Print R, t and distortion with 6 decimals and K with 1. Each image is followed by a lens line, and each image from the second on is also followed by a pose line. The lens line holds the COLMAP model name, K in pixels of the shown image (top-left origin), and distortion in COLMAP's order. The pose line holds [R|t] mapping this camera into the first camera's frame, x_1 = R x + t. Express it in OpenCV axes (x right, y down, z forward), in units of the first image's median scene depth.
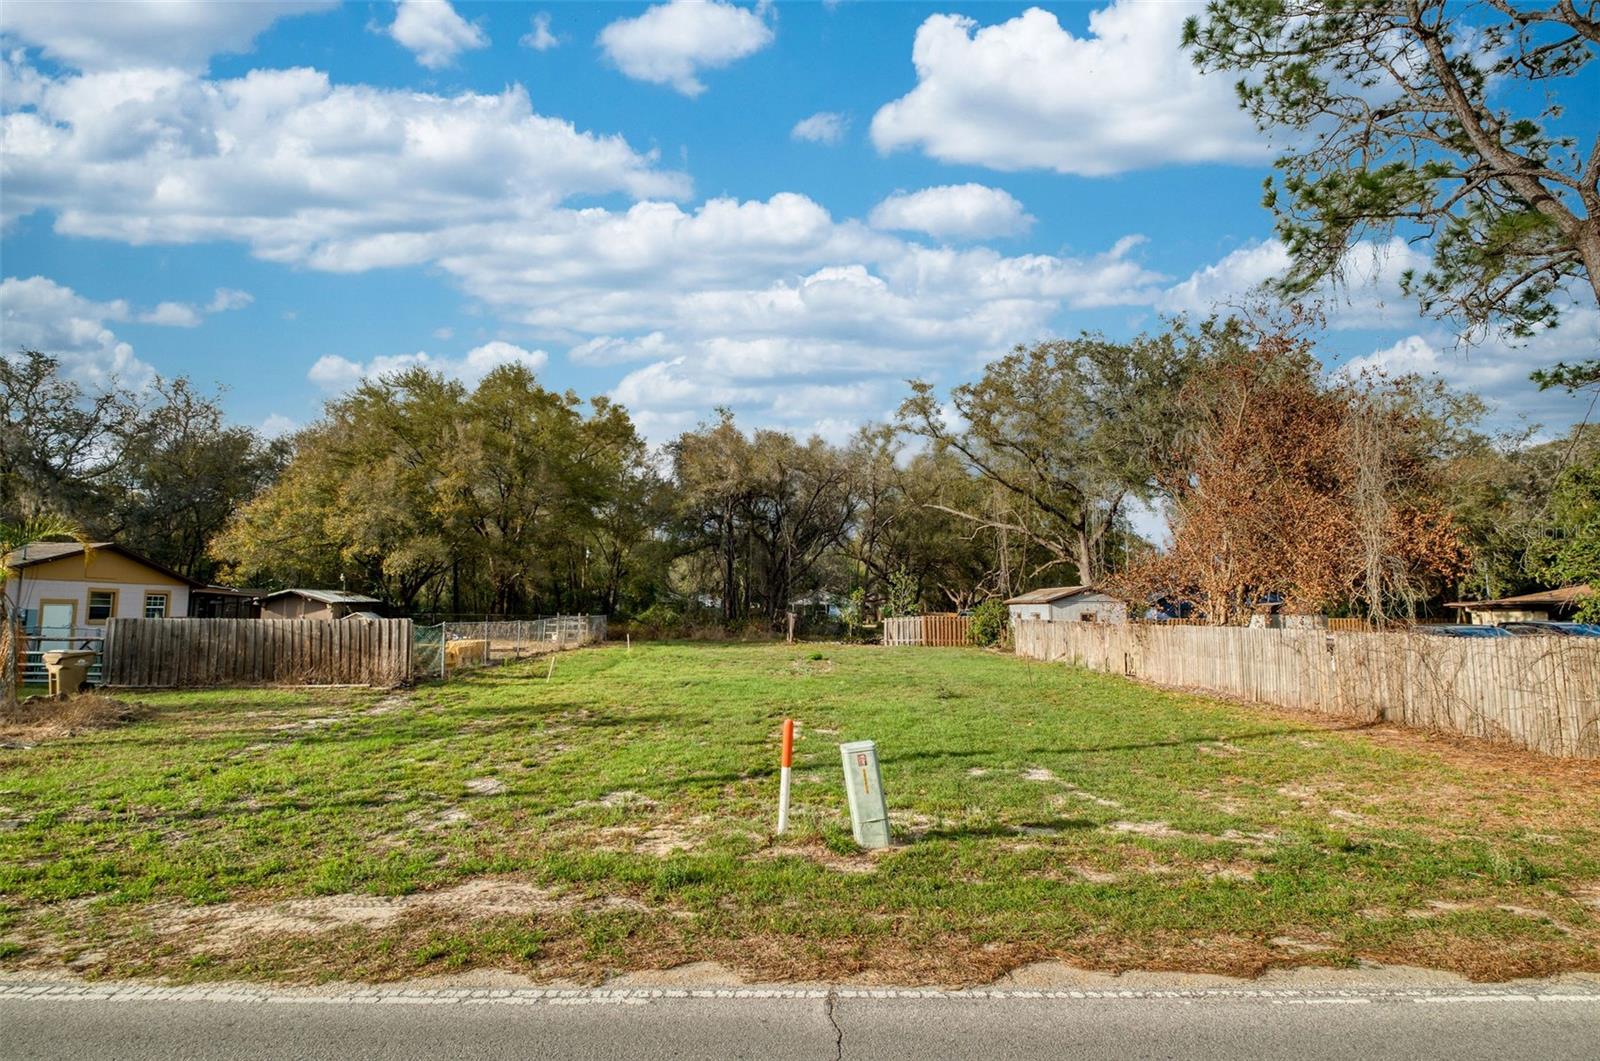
lens RADIAL K [[729.0, 0, 783.2], [0, 729.0, 535.7], [0, 0, 1]] dist [0.000707, 0.000092]
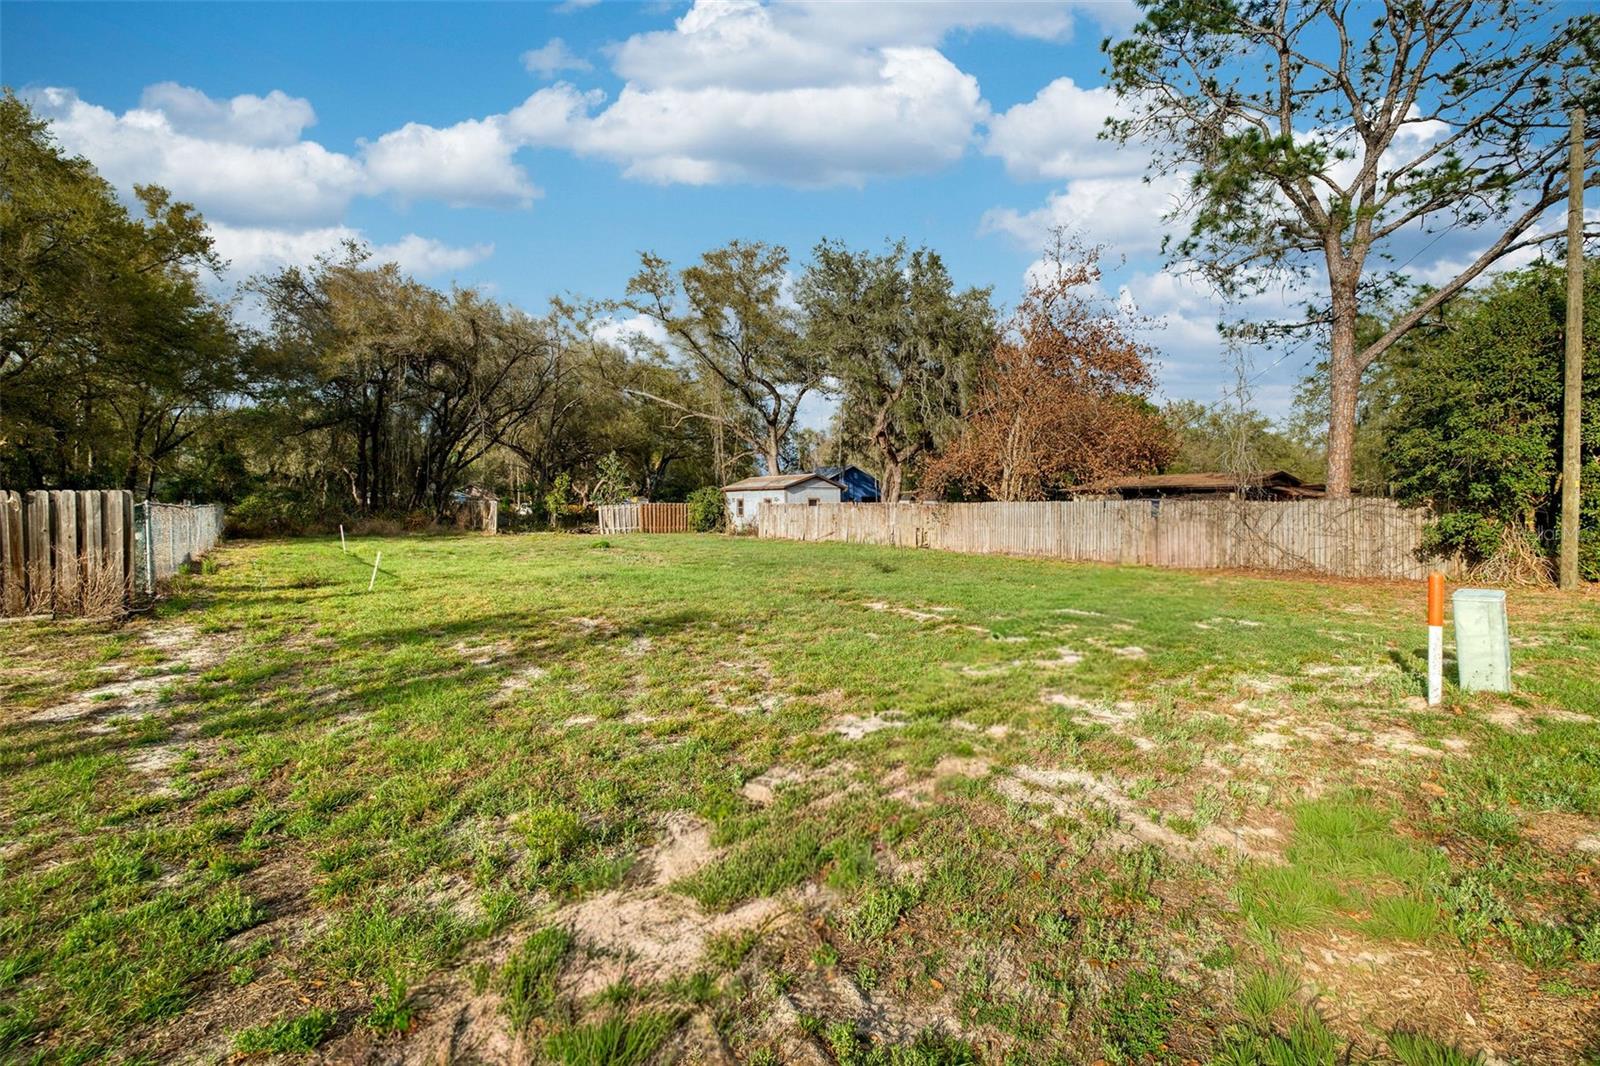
lens RADIAL K [[682.0, 0, 798.7], [0, 682.0, 513.8], [0, 0, 1]] dist [-0.001322, -0.000130]
pose [[0.810980, -0.013545, 0.584917, -0.195245], [-0.053396, 0.993846, 0.097048, 0.026915], [-0.582632, -0.109936, 0.805266, 0.151706]]
